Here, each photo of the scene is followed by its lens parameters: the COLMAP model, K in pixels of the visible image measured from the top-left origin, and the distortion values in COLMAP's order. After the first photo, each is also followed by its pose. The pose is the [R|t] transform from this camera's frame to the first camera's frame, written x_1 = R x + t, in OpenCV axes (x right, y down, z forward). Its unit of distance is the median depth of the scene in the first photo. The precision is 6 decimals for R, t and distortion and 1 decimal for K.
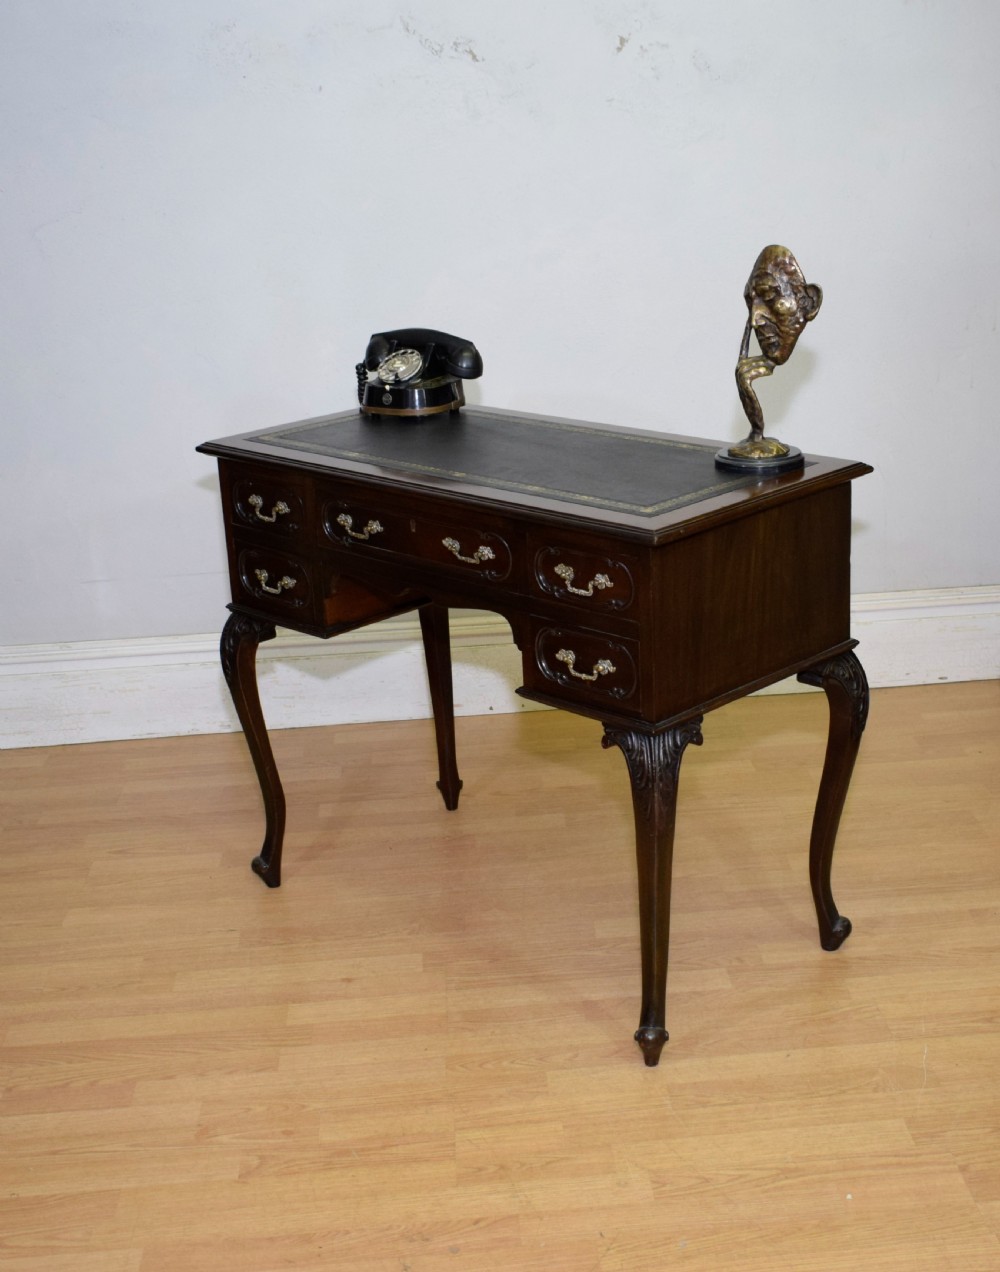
lens RADIAL K [[1757.5, 0, 578.3], [0, 1757.5, 636.4], [0, 0, 1]] dist [-0.029770, -0.004908]
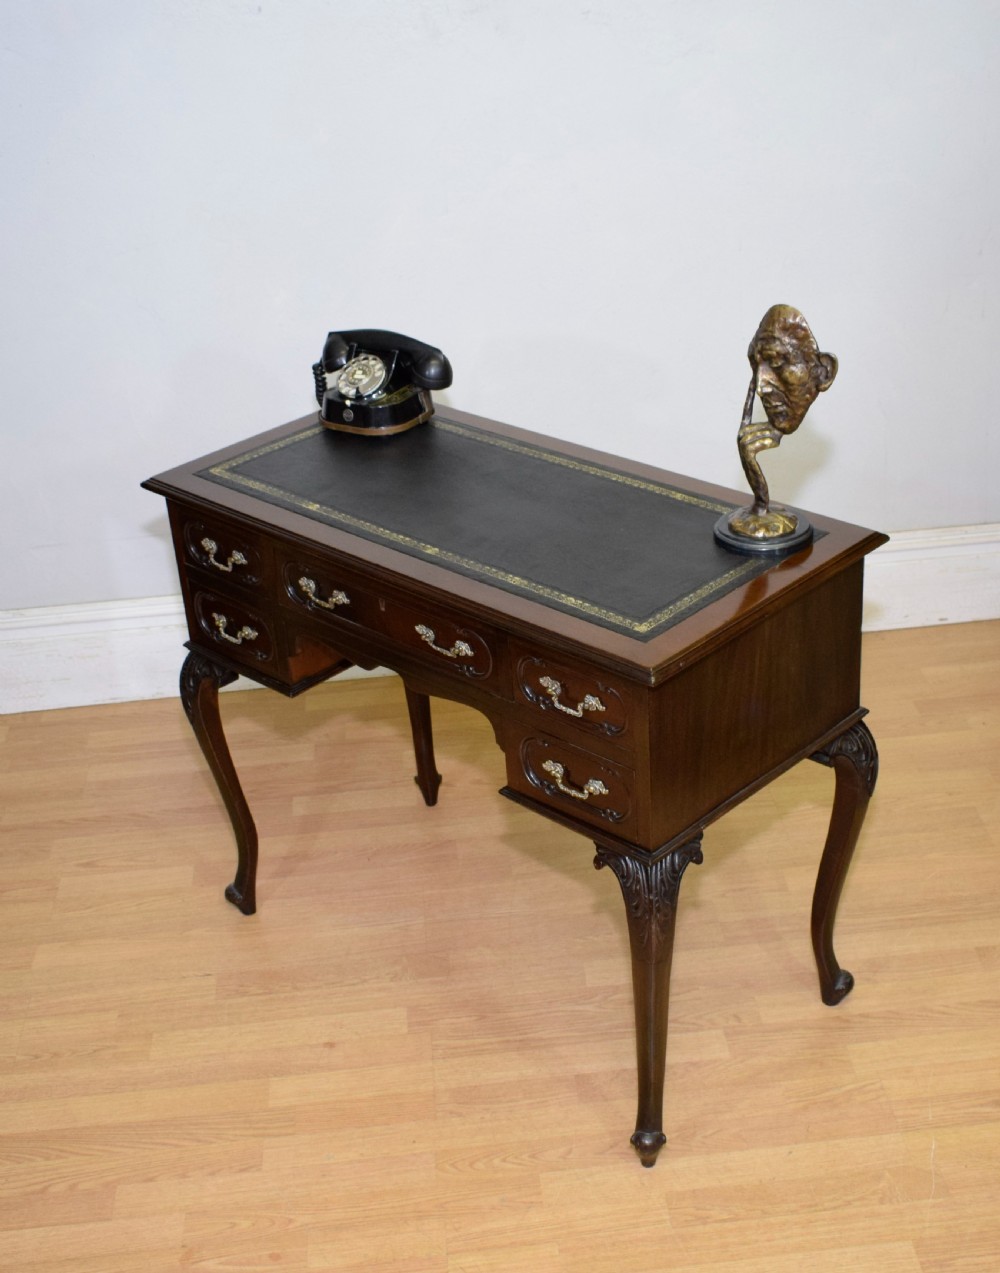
lens RADIAL K [[1743.1, 0, 536.1], [0, 1743.1, 658.1], [0, 0, 1]] dist [-0.027152, -0.006979]
pose [[0.999822, -0.016621, -0.008973, -0.006504], [0.017956, 0.983799, 0.178371, -0.194411], [0.005863, -0.178501, 0.983922, 0.104679]]
